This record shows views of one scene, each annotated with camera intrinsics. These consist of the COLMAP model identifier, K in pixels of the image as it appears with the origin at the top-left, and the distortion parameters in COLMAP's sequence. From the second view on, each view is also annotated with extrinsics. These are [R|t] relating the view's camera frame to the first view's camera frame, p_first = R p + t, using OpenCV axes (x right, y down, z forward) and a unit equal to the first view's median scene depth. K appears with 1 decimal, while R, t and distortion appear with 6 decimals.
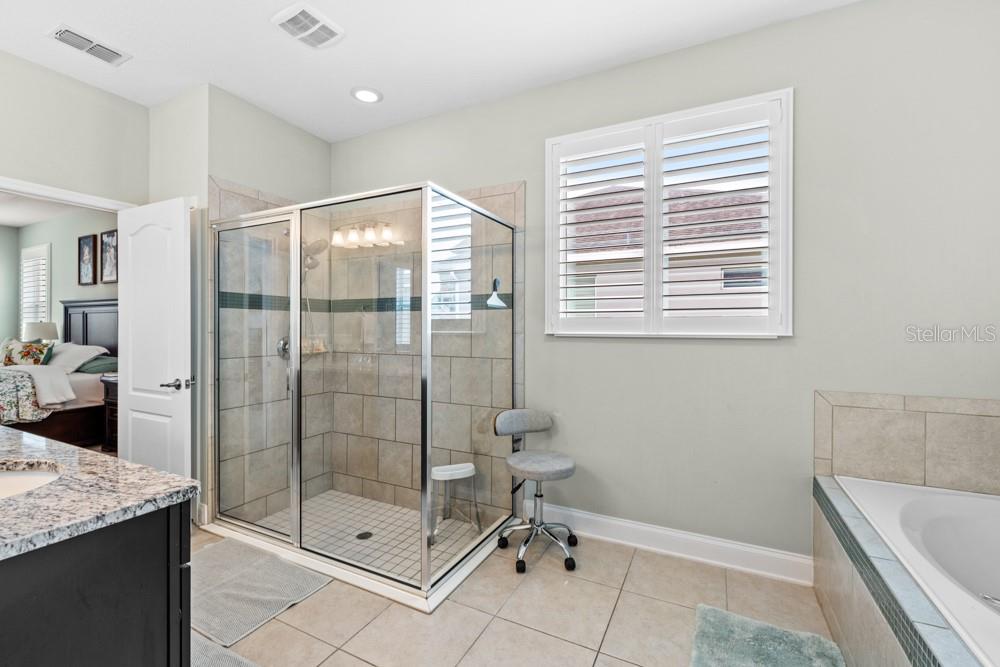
lens RADIAL K [[435.3, 0, 497.3], [0, 435.3, 329.6], [0, 0, 1]] dist [-0.001297, 0.000146]
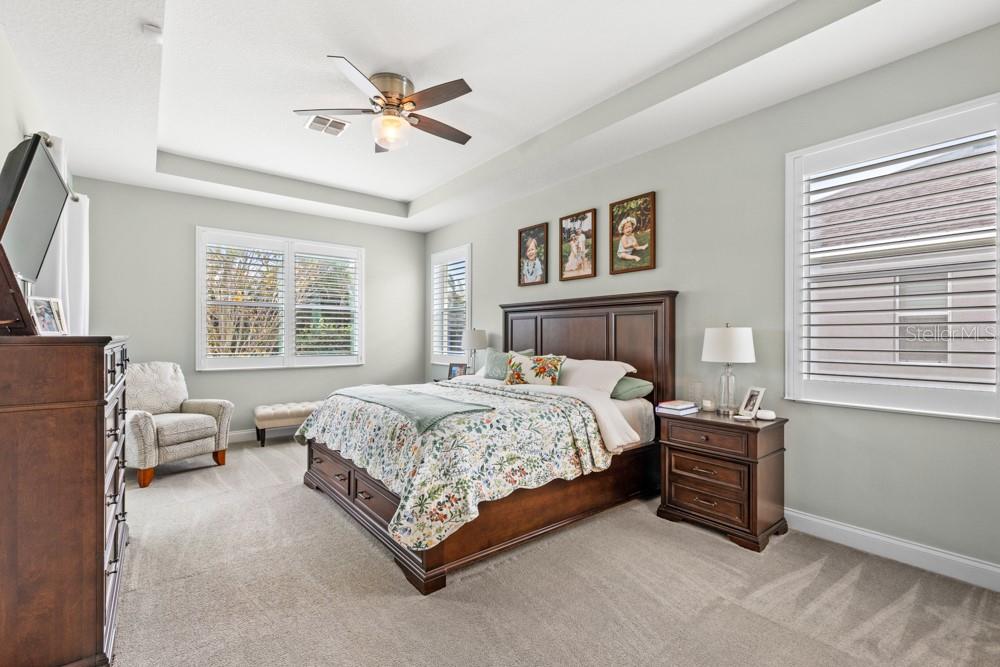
lens RADIAL K [[435.3, 0, 498.3], [0, 435.3, 336.4], [0, 0, 1]] dist [-0.001297, 0.000146]
pose [[0.916713, -0.000597, -0.399545, -0.697039], [-0.002123, 0.999977, -0.006365, 0.001083], [0.399540, 0.006683, 0.916692, 0.218384]]
